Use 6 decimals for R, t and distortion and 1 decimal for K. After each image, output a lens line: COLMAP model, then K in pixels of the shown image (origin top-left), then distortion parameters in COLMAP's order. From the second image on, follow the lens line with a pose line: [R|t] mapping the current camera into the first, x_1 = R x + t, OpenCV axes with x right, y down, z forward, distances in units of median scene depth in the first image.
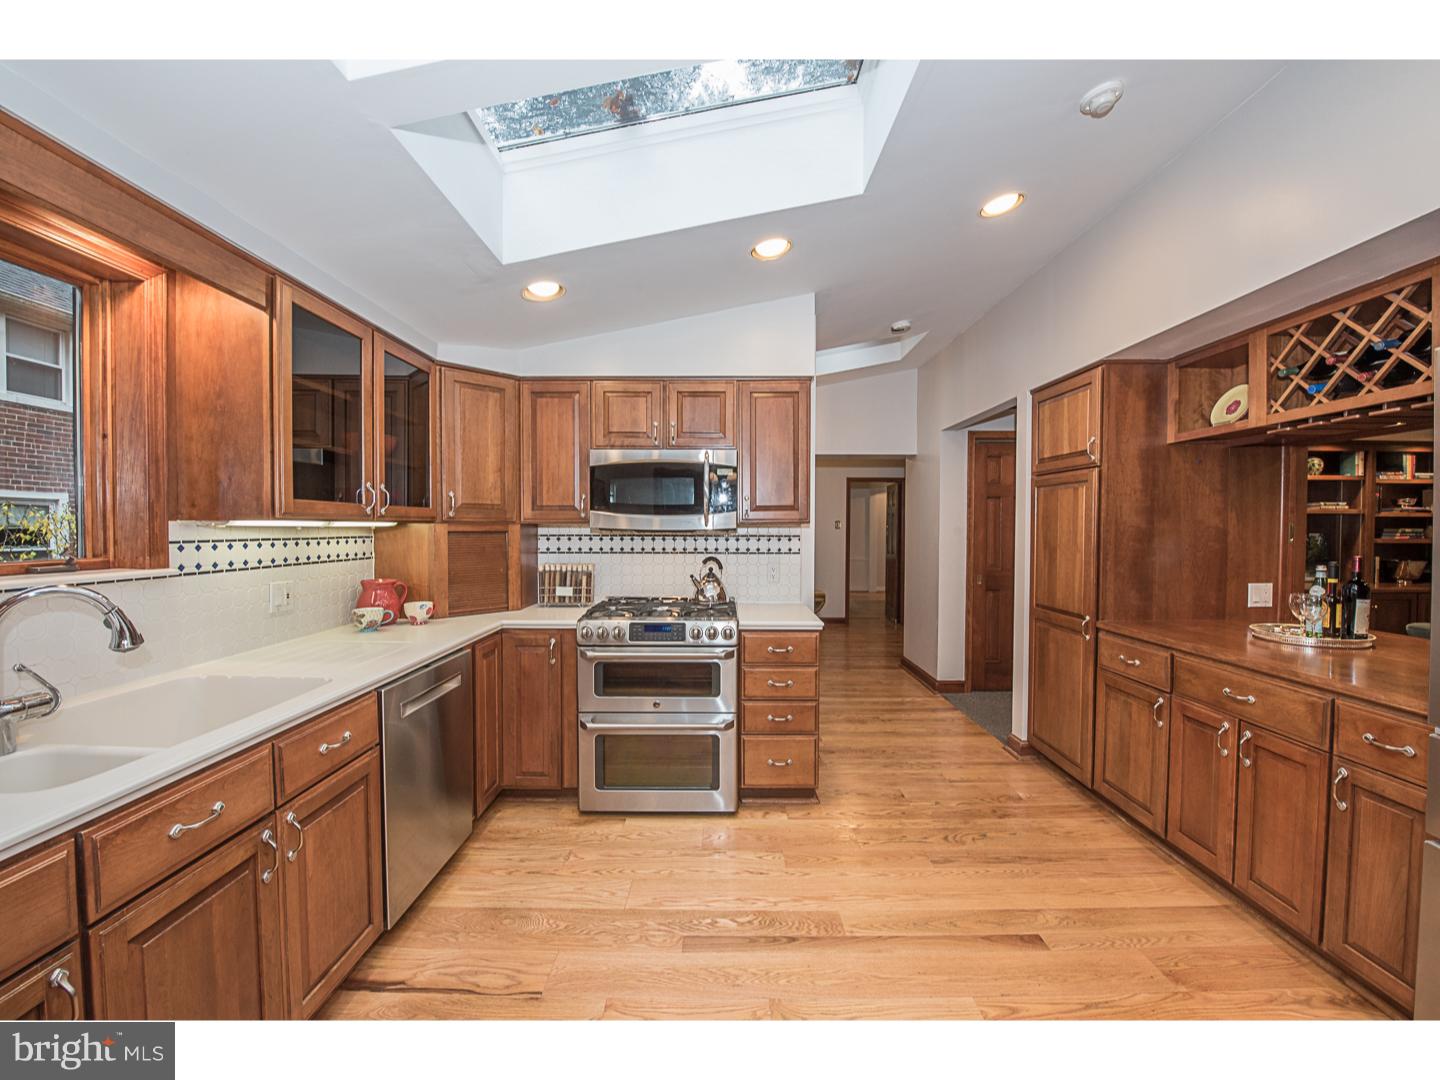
lens RADIAL K [[568.2, 0, 720.0], [0, 568.2, 540.0], [0, 0, 1]] dist [-0.011109, -0.000217]
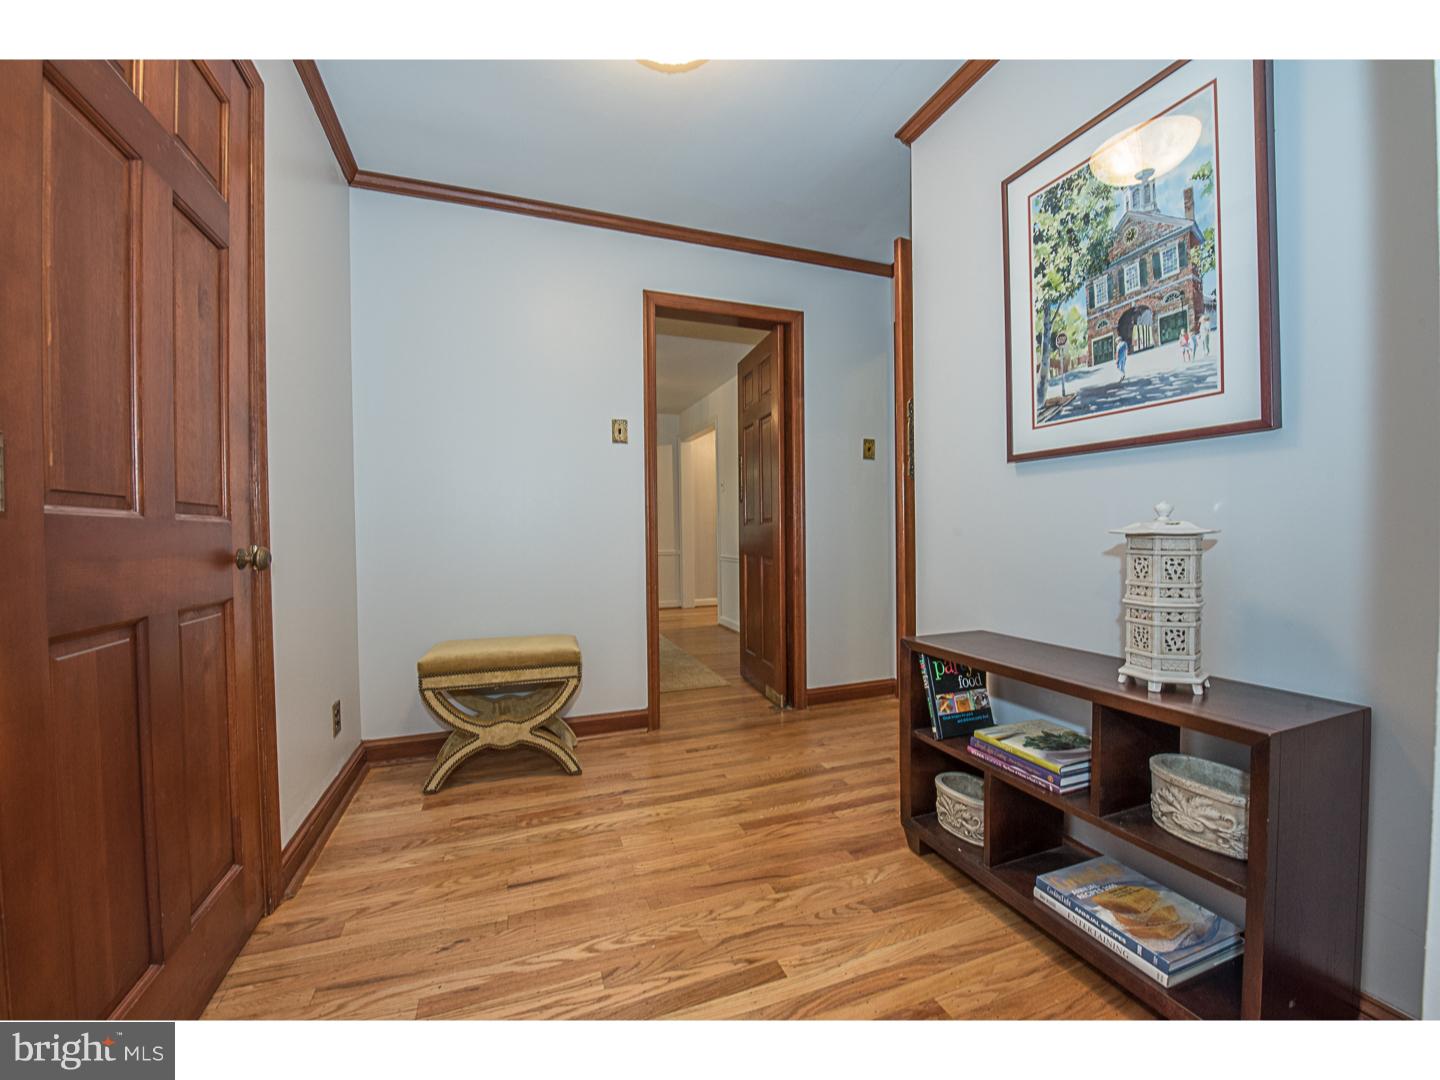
lens RADIAL K [[568.2, 0, 720.0], [0, 568.2, 540.0], [0, 0, 1]] dist [-0.011109, -0.000217]
pose [[0.935687, -0.014208, 0.352545, 0.143030], [0.016825, 0.999849, -0.004362, 0.038540], [-0.352430, 0.010013, 0.935785, 0.665352]]
